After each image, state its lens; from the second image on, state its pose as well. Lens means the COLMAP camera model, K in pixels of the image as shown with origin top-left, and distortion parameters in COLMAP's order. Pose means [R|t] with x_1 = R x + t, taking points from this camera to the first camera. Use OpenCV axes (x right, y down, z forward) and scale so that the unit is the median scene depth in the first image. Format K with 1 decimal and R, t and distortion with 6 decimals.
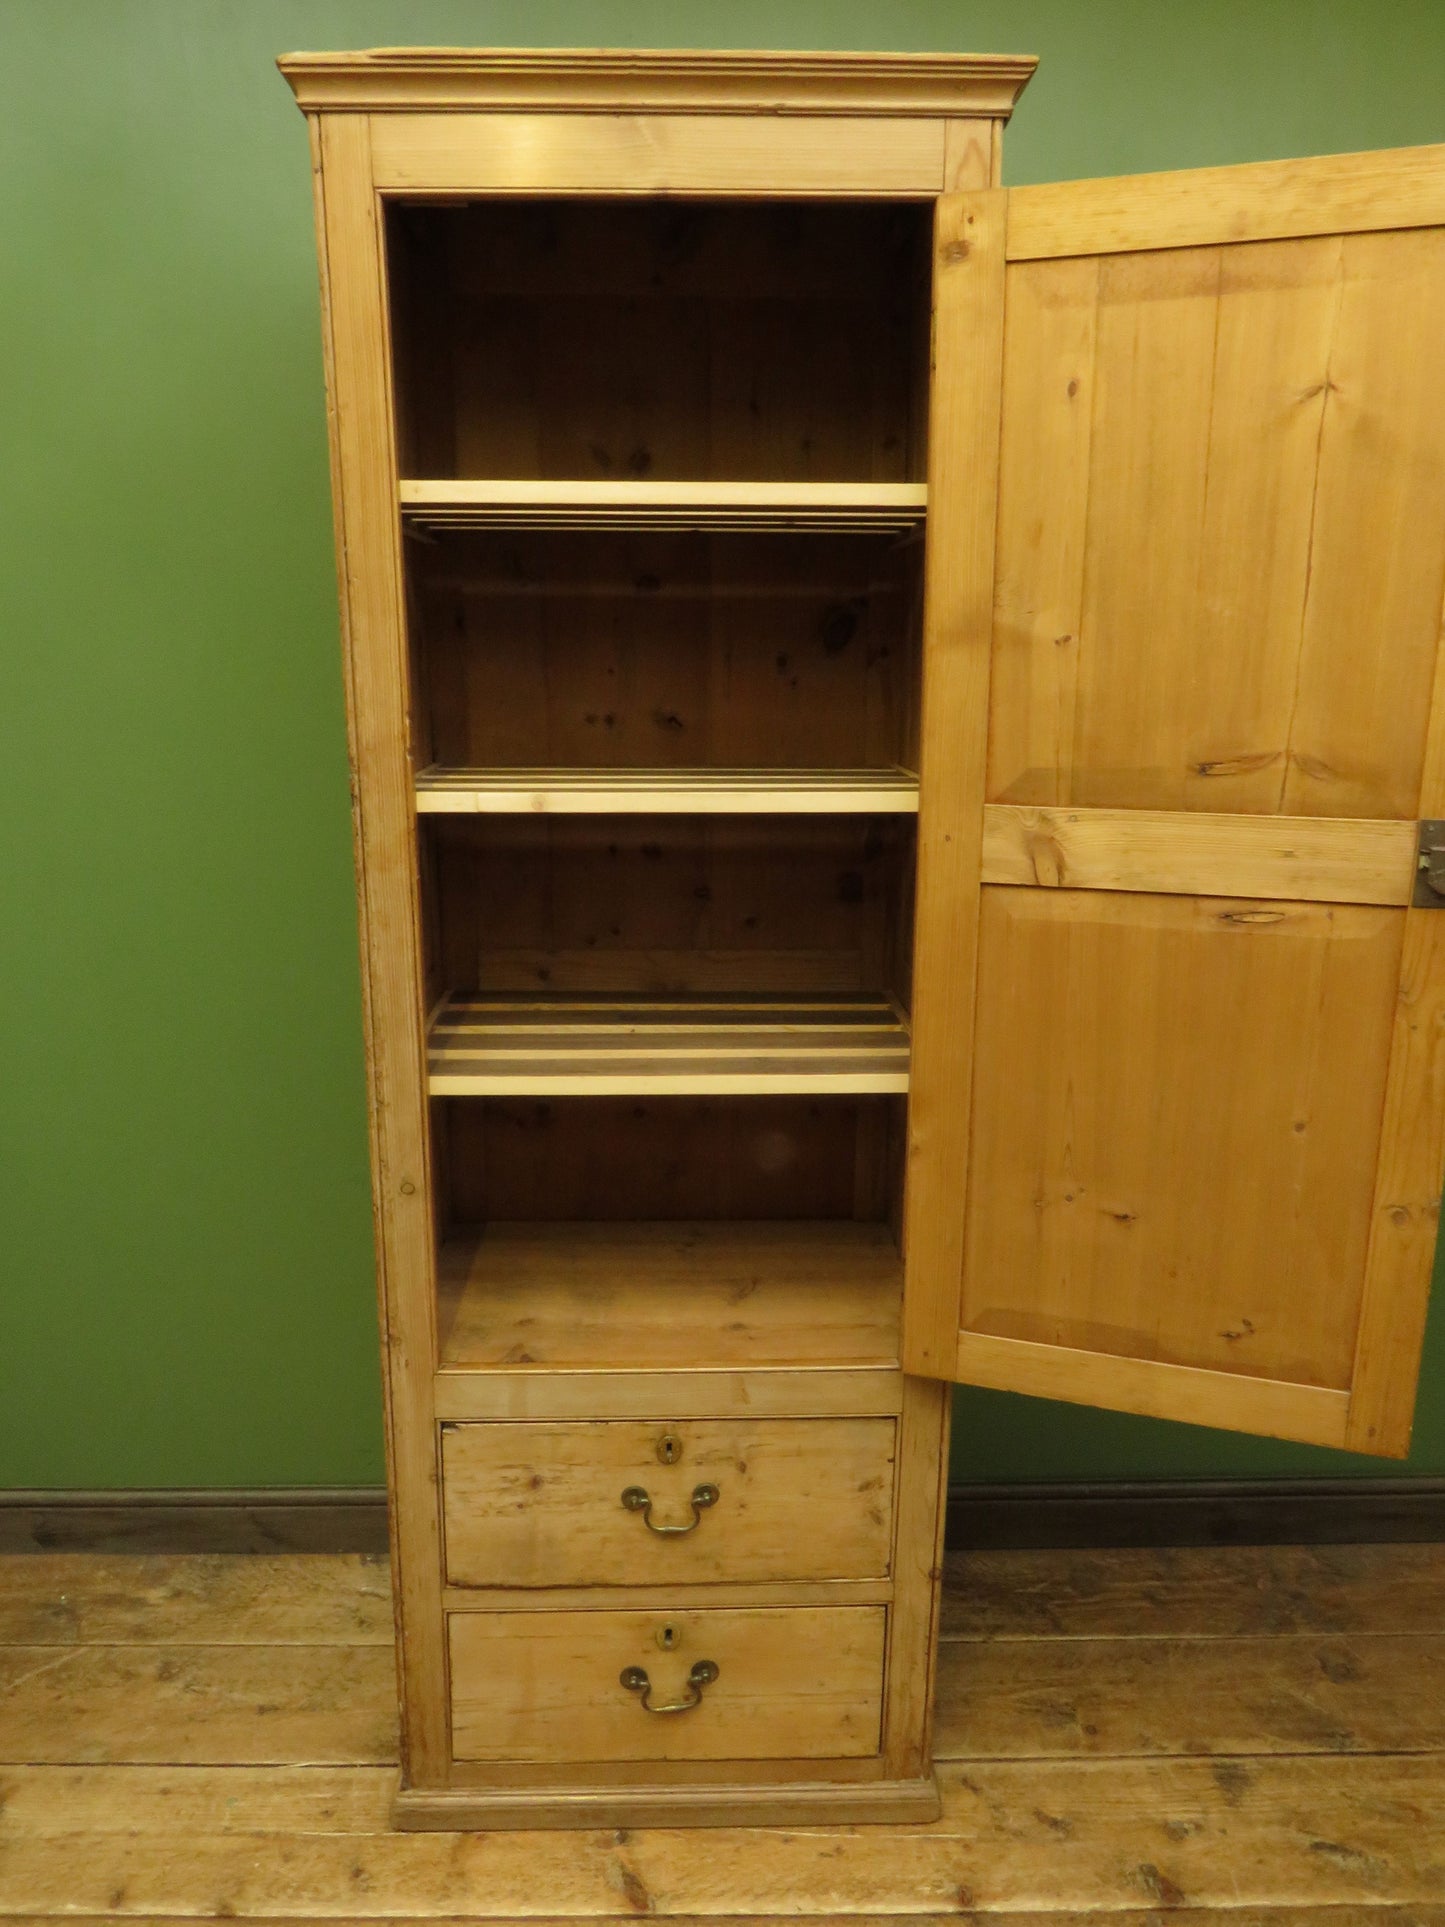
lens RADIAL K [[1369.4, 0, 725.2], [0, 1369.4, 962.6], [0, 0, 1]] dist [-0.027061, 0.009800]
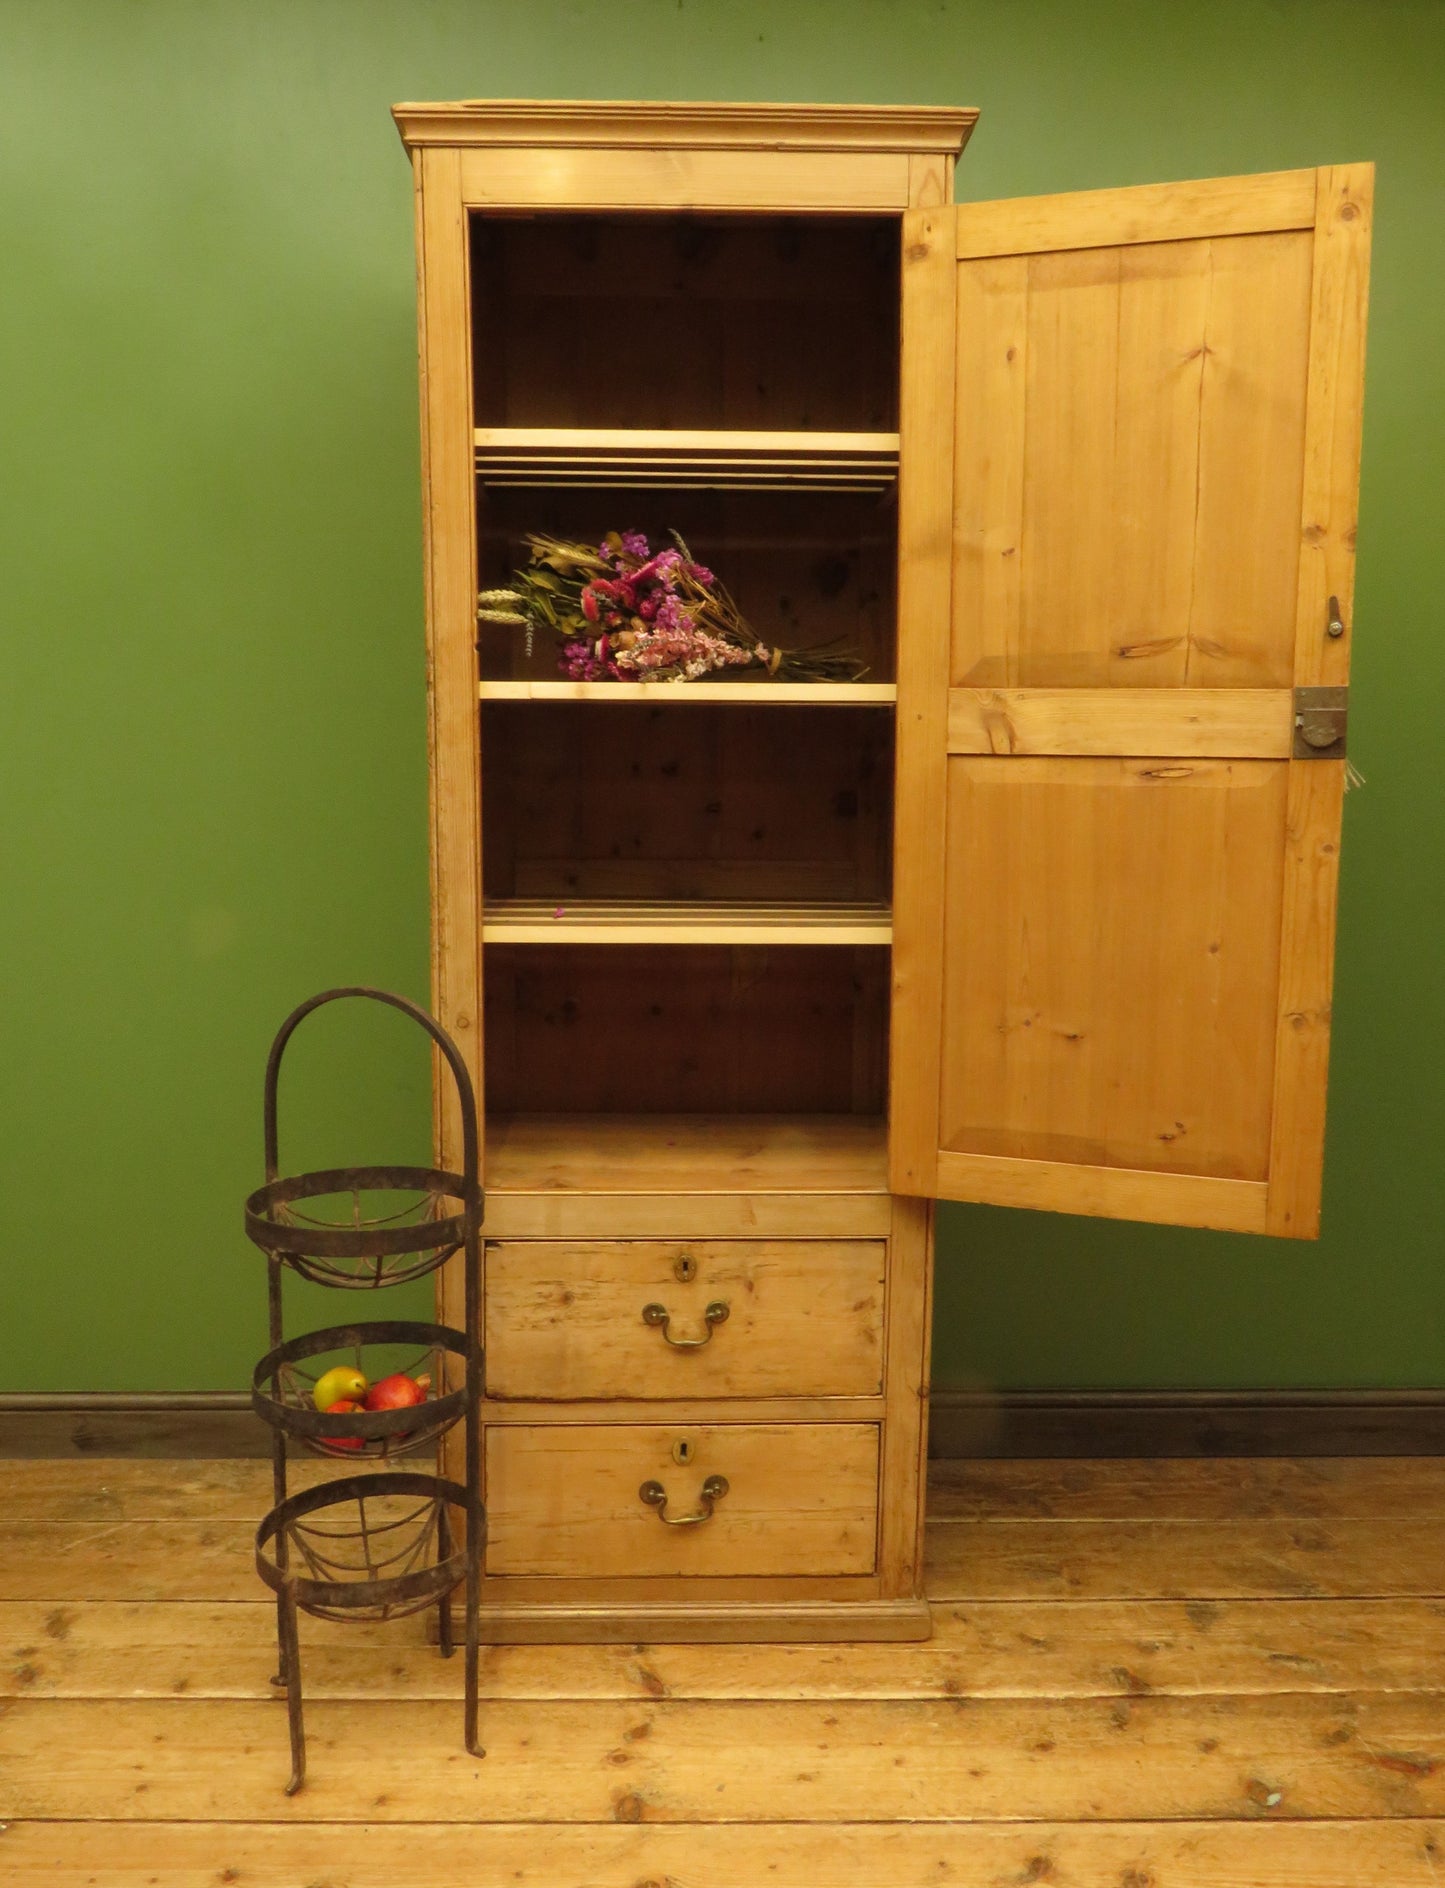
lens RADIAL K [[1539.6, 0, 739.5], [0, 1539.6, 937.8], [0, 0, 1]] dist [0.008268, -0.063038]
pose [[0.999982, 0.001938, 0.005628, -0.003836], [-0.001383, 0.995282, -0.097015, 0.205733], [-0.005790, 0.097006, 0.995267, -0.298425]]
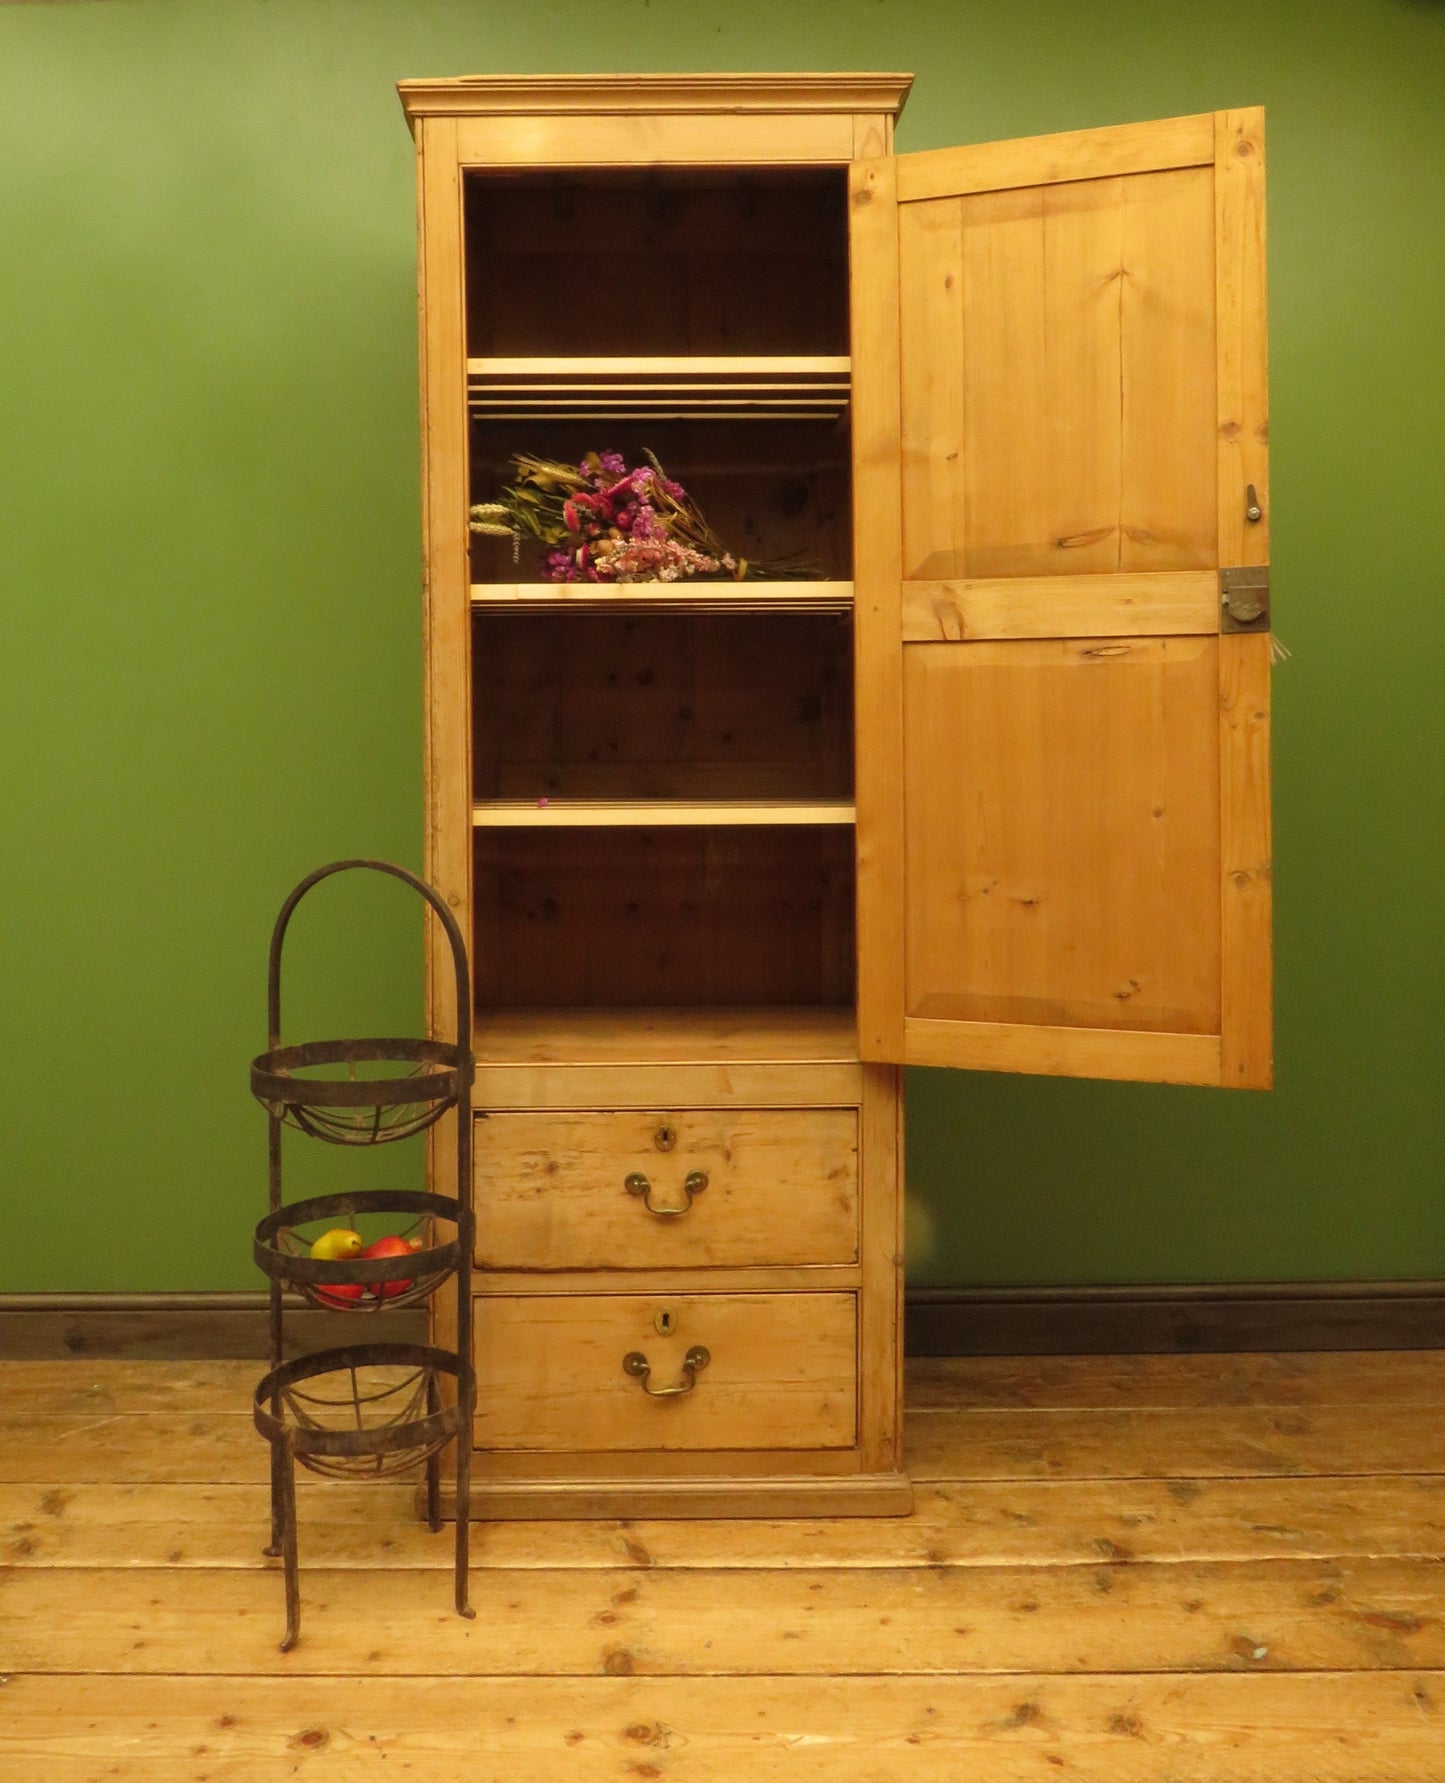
lens RADIAL K [[1556.6, 0, 671.3], [0, 1556.6, 737.7], [0, 0, 1]] dist [-0.029220, 0.011086]
pose [[0.999803, -0.013102, -0.014930, -0.011528], [0.009600, 0.976733, -0.214245, 0.304224], [0.017389, 0.214060, 0.976666, -0.380960]]
